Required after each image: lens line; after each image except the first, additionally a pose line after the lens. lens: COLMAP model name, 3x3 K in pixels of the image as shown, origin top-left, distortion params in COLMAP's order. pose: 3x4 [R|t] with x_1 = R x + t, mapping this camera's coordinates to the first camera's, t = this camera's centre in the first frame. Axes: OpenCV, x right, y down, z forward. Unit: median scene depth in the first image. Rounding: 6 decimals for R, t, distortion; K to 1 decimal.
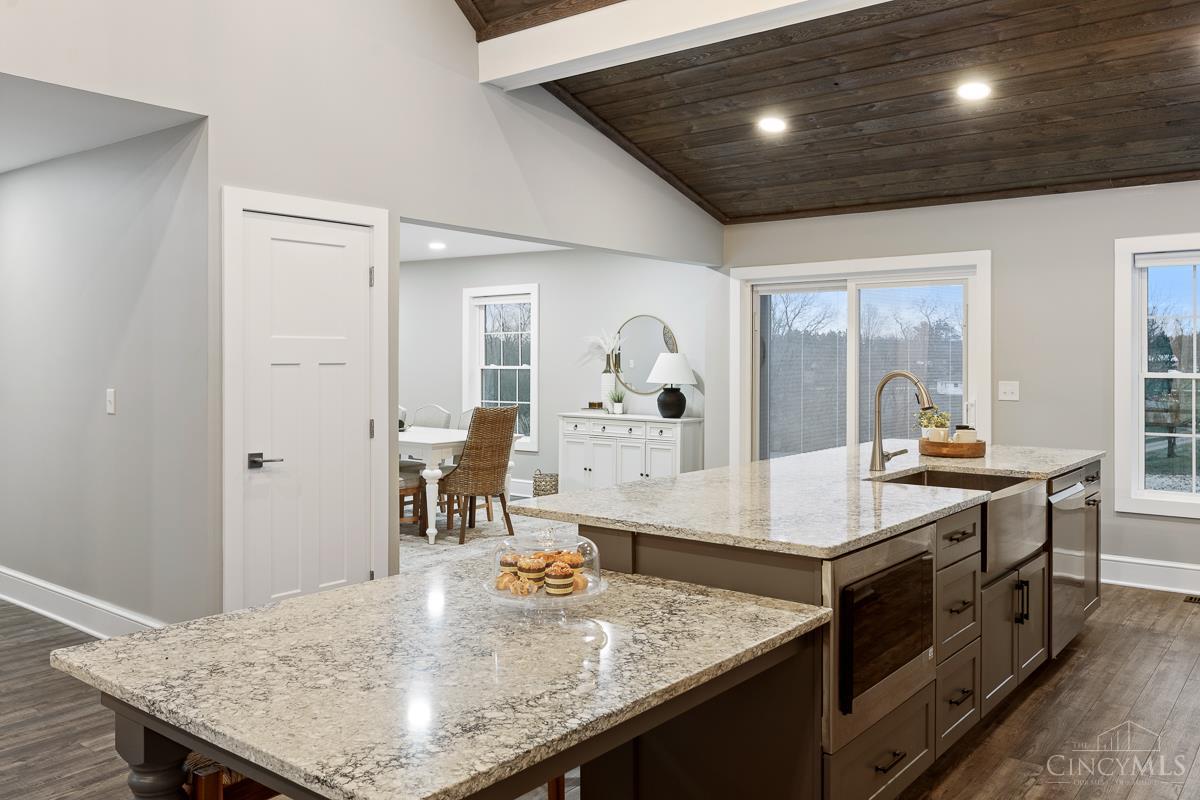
lens RADIAL K [[970.4, 0, 584.7], [0, 970.4, 364.5], [0, 0, 1]] dist [0.008999, -0.013760]
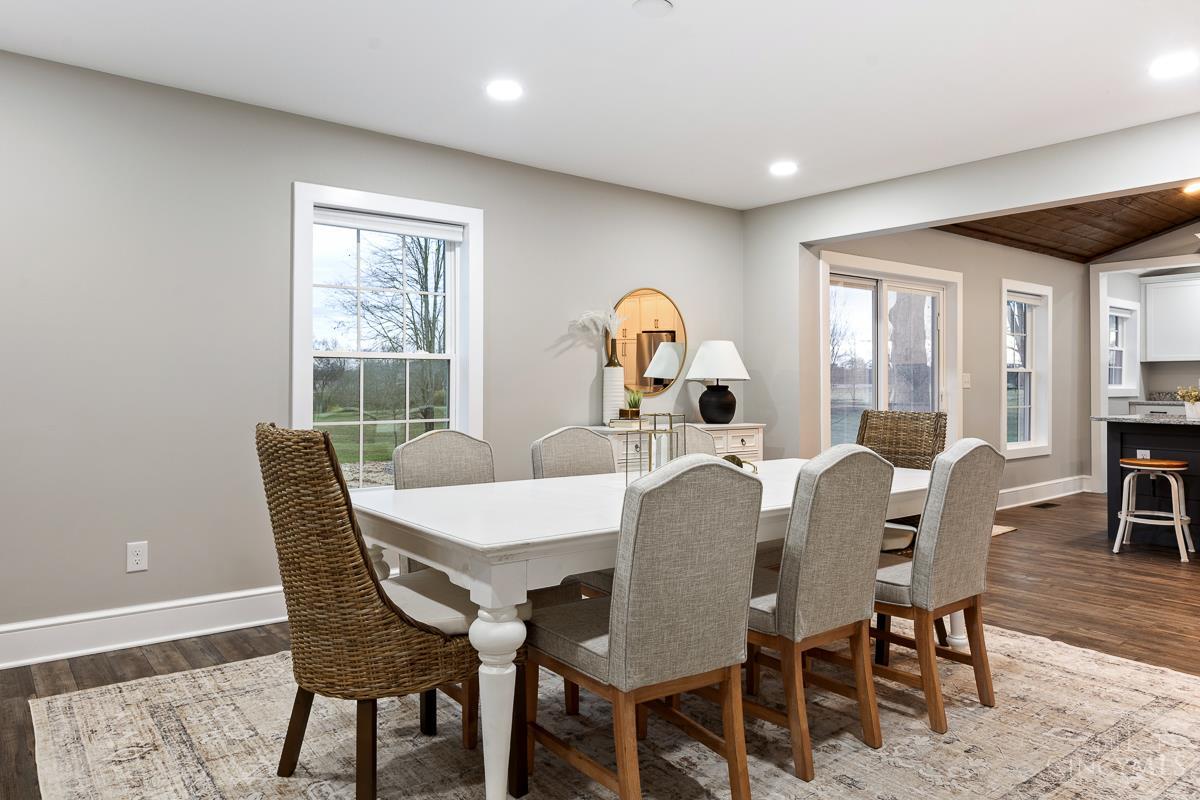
lens RADIAL K [[797.6, 0, 598.4], [0, 797.6, 393.1], [0, 0, 1]] dist [-0.006102, -0.000522]
pose [[0.230336, -0.010764, 0.973052, -0.796035], [0.004739, 0.999939, 0.009939, 0.032579], [-0.973100, 0.002322, 0.230373, 1.332440]]
